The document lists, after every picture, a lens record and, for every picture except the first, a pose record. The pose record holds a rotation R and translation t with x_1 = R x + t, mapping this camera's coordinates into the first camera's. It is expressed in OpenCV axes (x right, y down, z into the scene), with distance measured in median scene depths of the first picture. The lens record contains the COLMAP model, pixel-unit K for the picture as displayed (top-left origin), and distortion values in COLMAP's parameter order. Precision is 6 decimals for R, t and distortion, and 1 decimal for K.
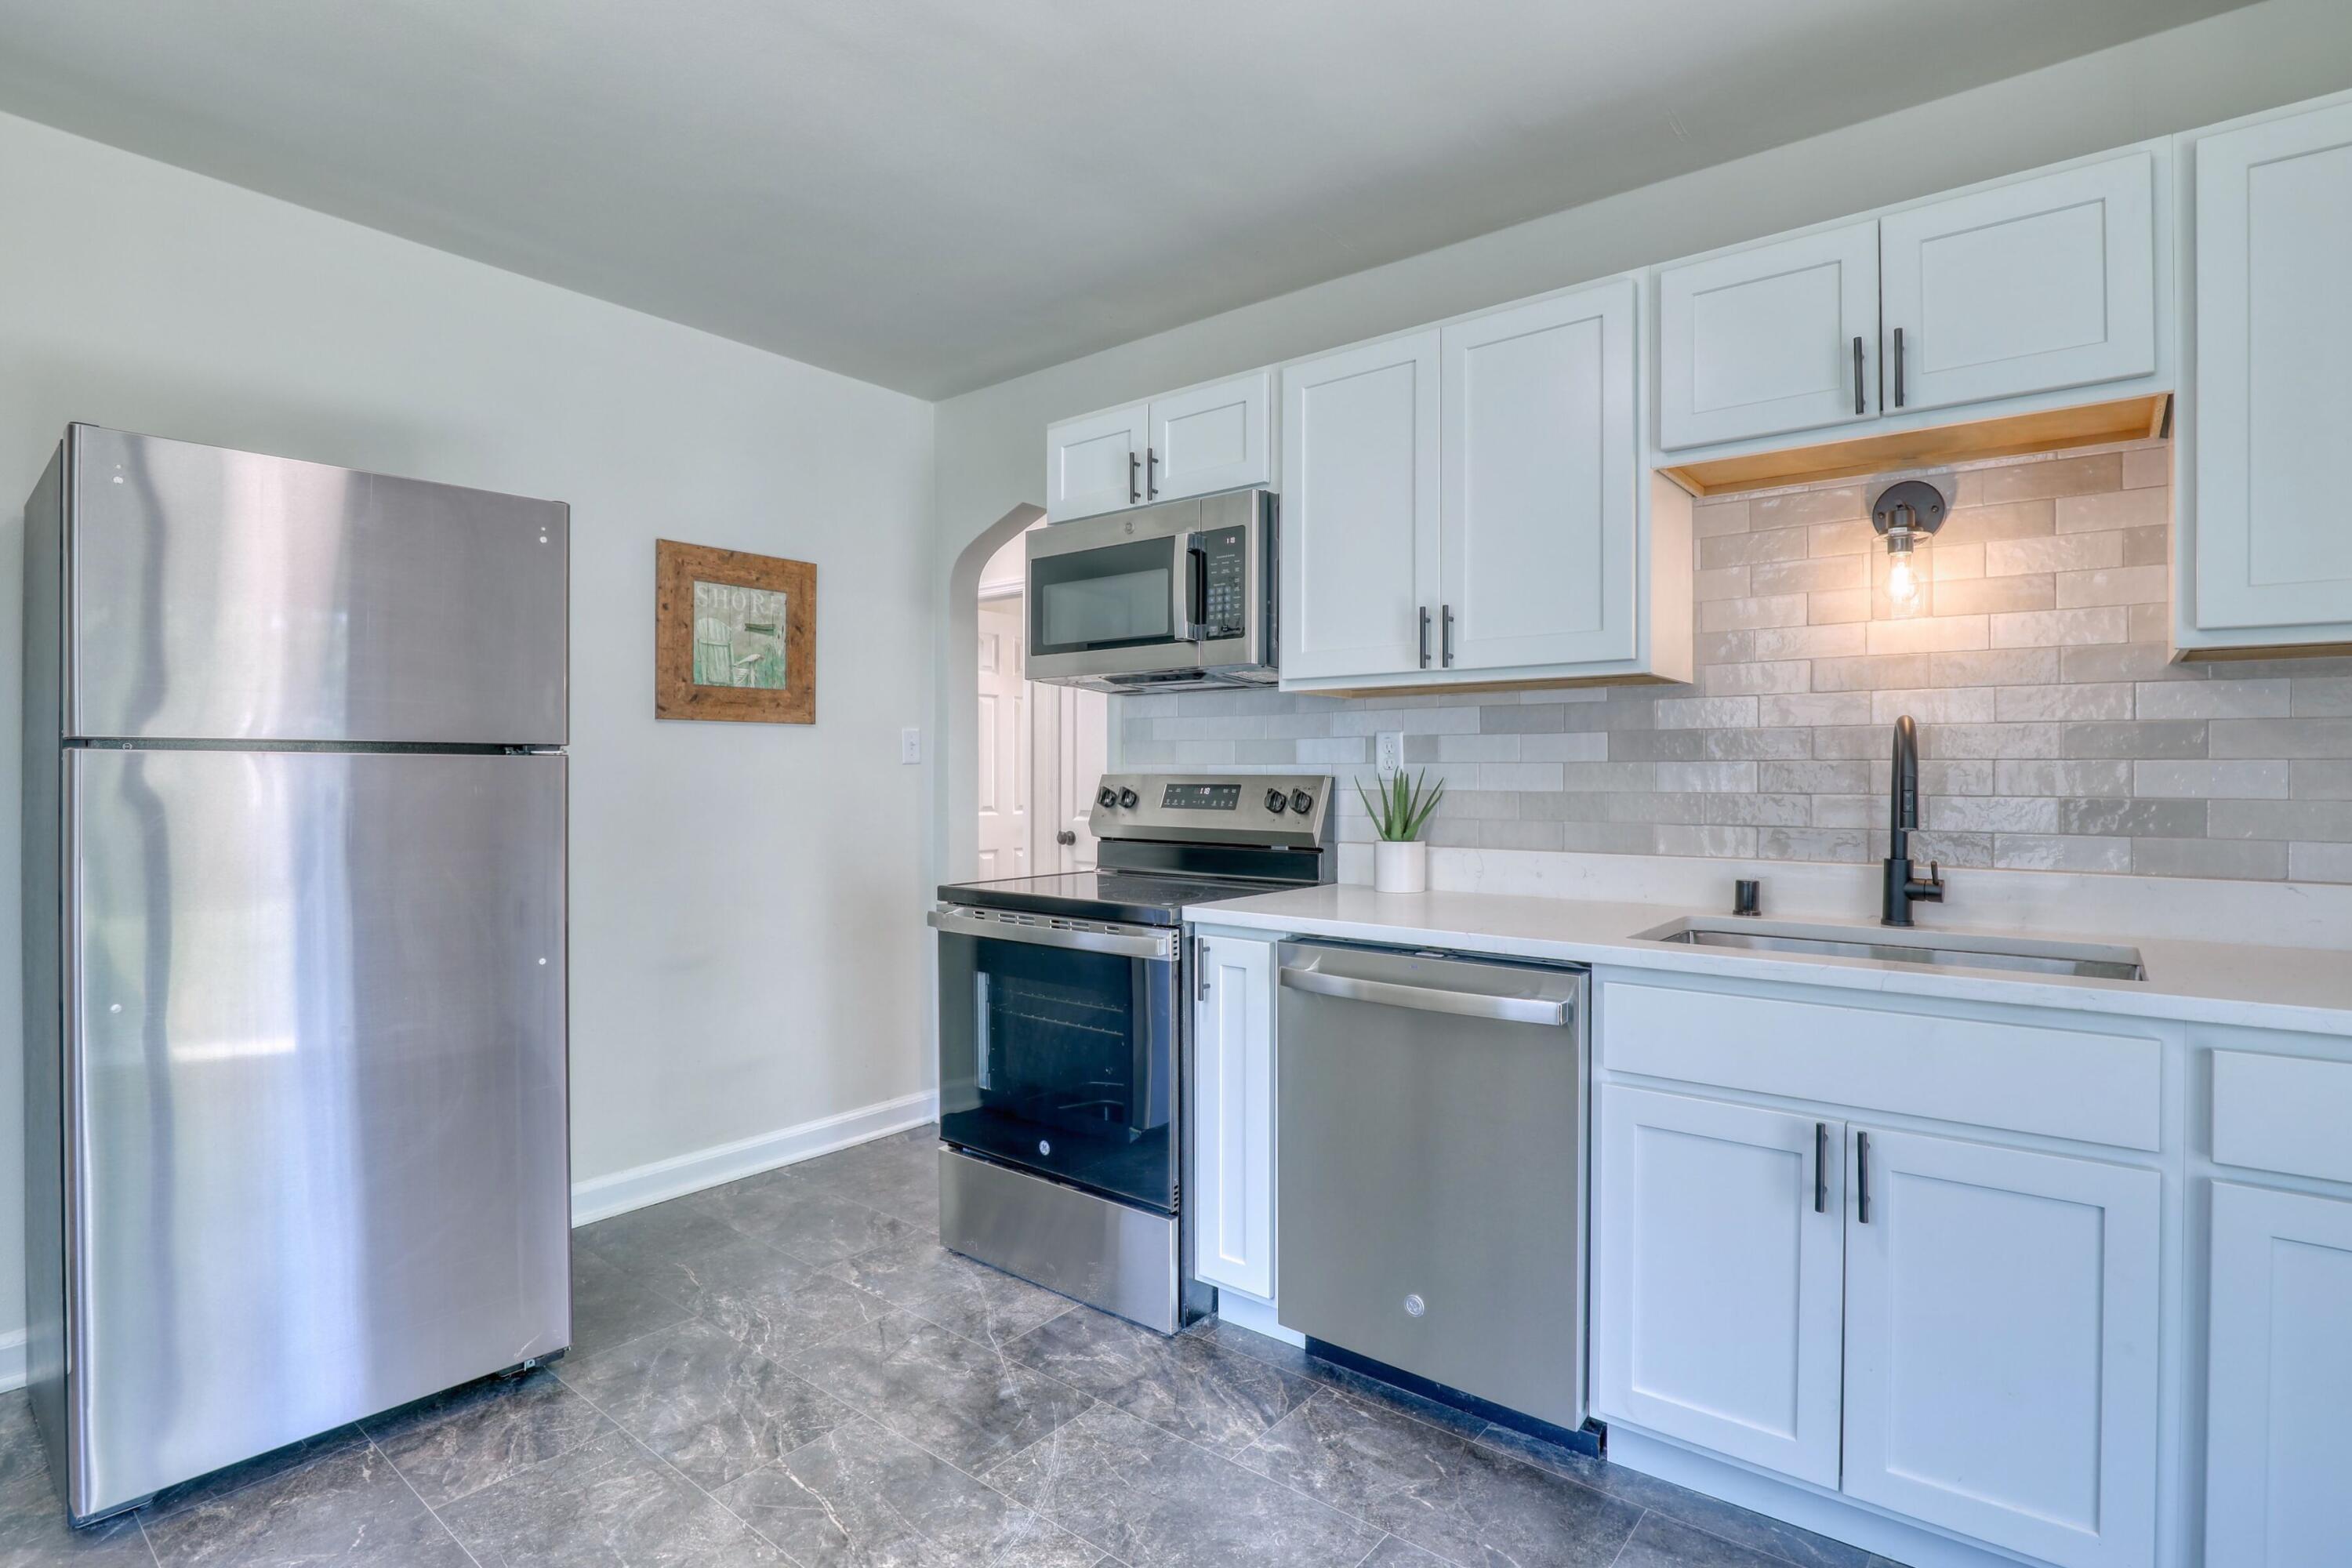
lens RADIAL K [[1145.0, 0, 1220.1], [0, 1145.0, 779.7], [0, 0, 1]] dist [-0.005362, -0.000714]
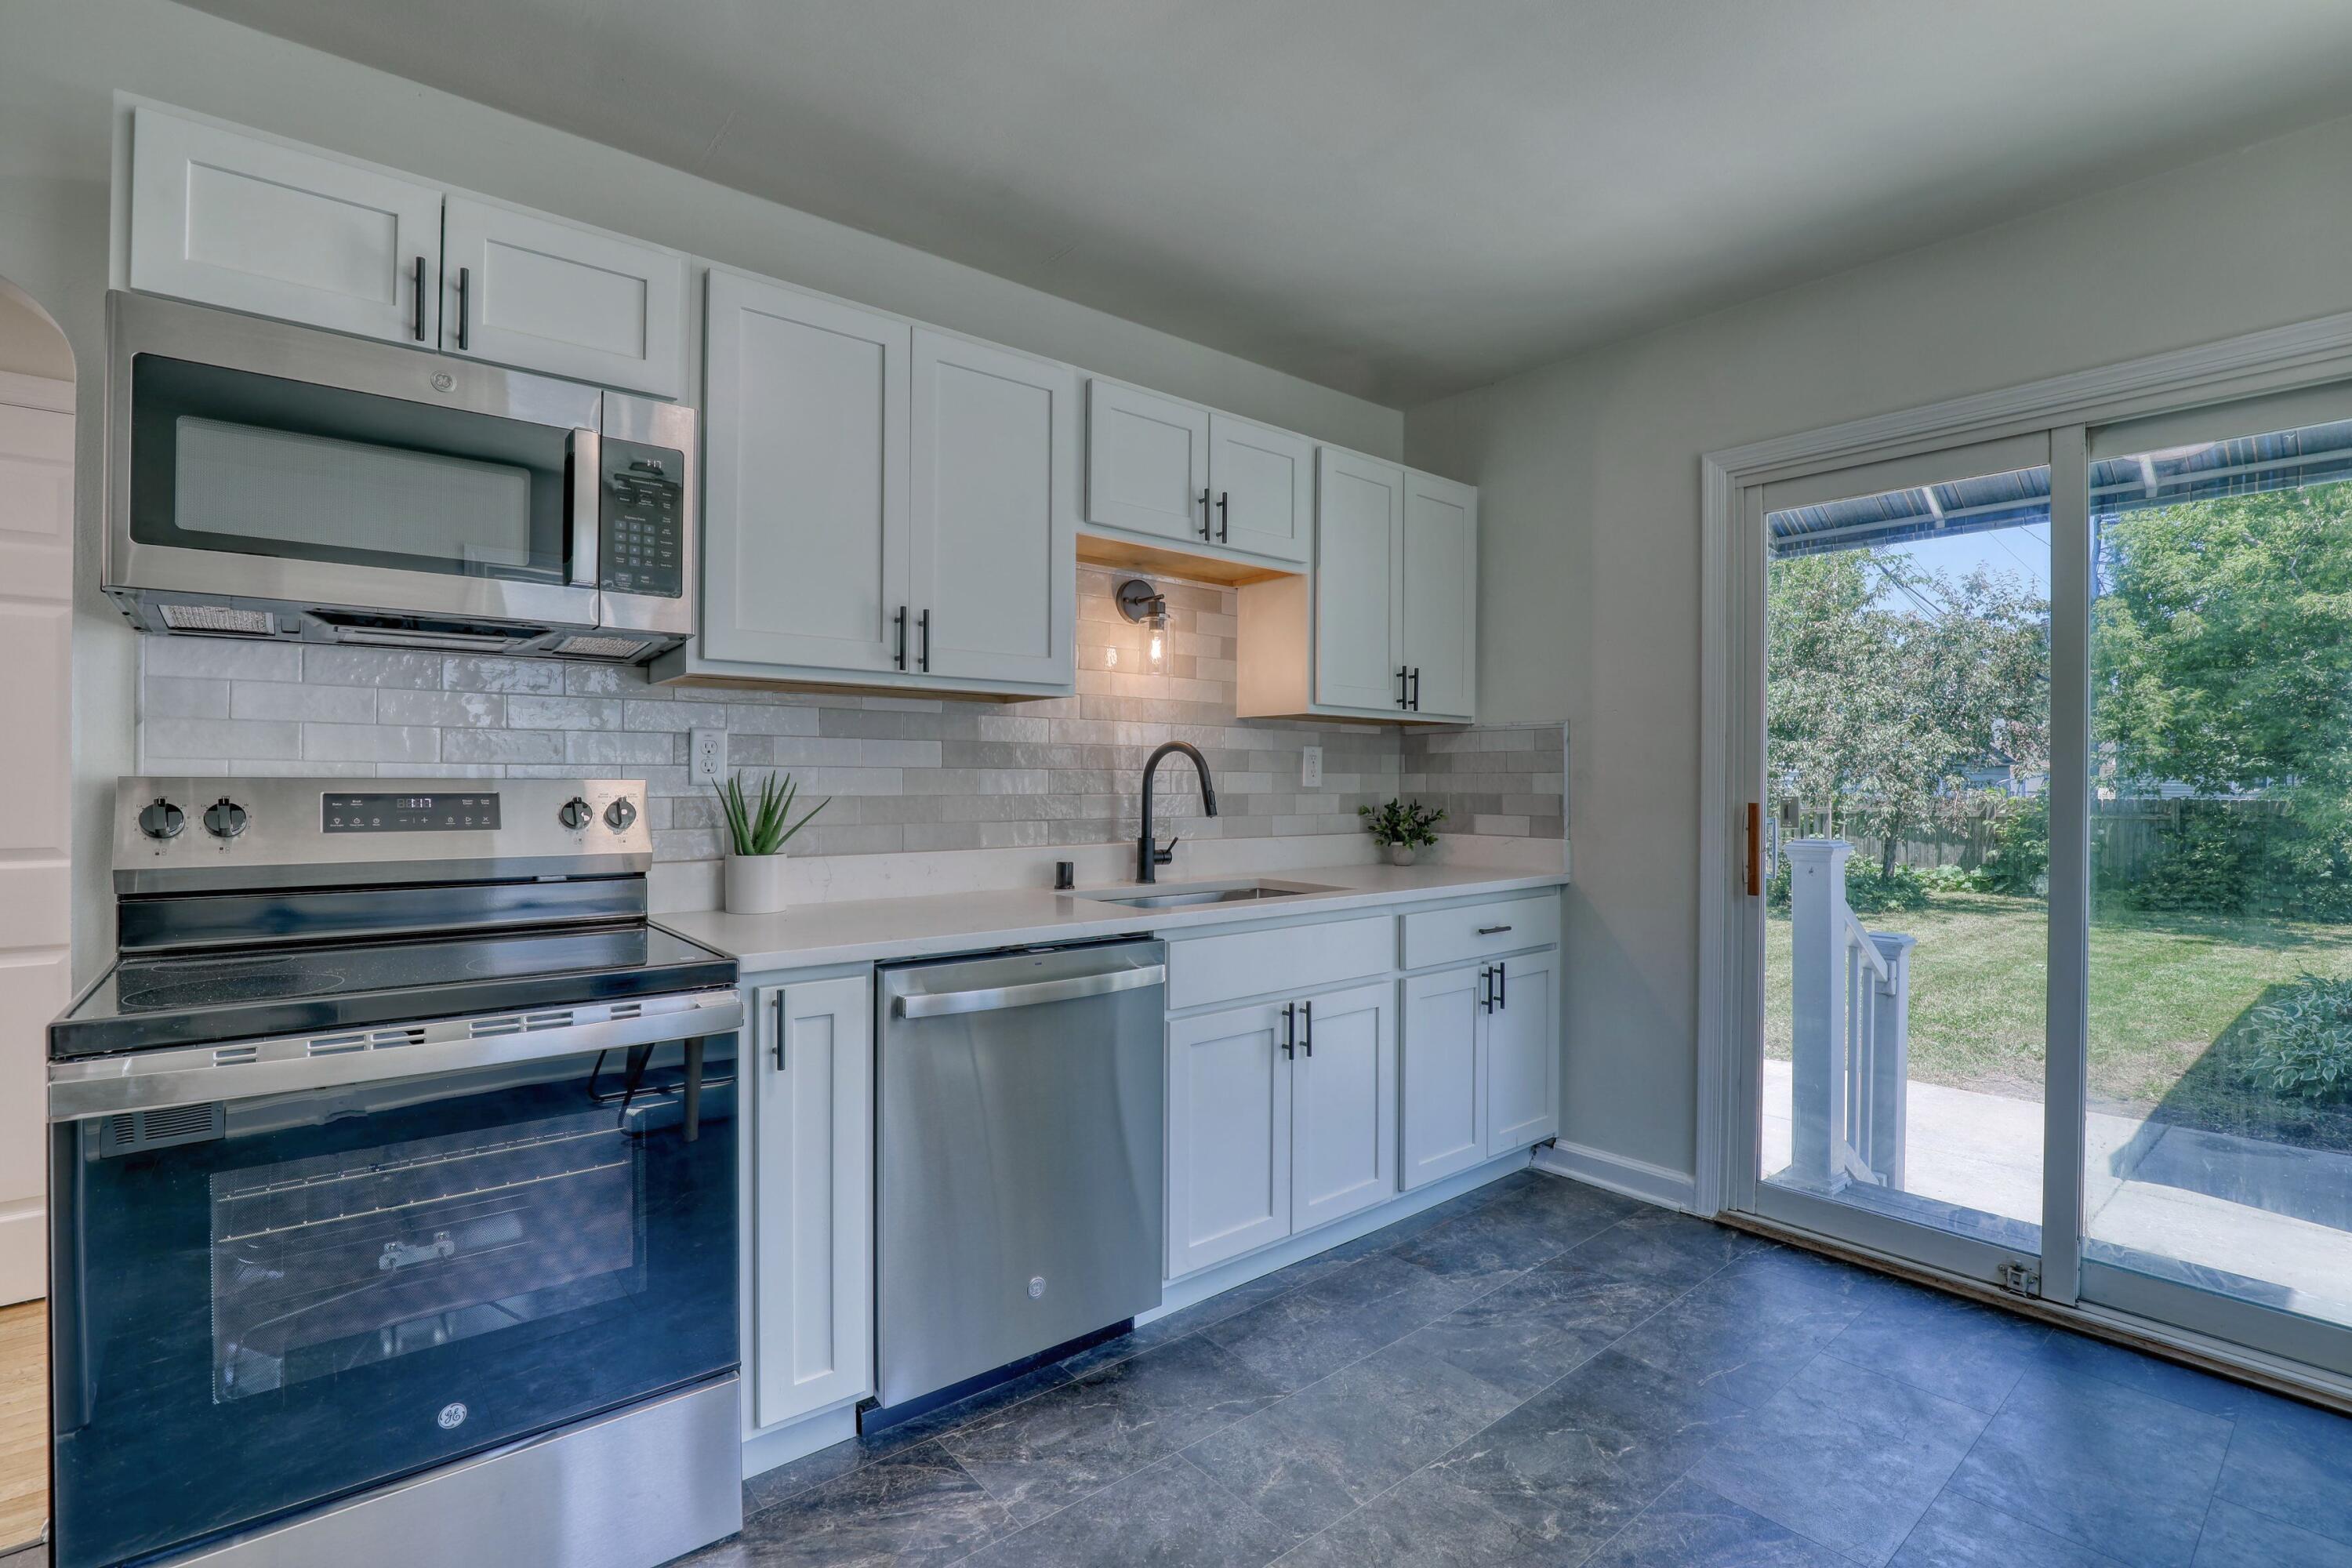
lens RADIAL K [[1107.1, 0, 1176.0], [0, 1107.1, 784.0], [0, 0, 1]] dist [-0.002737, -0.001104]
pose [[0.222523, -0.004275, 0.974918, -0.702143], [-0.000510, 0.999990, 0.004501, -0.005457], [-0.974927, -0.001499, 0.222518, 0.579978]]
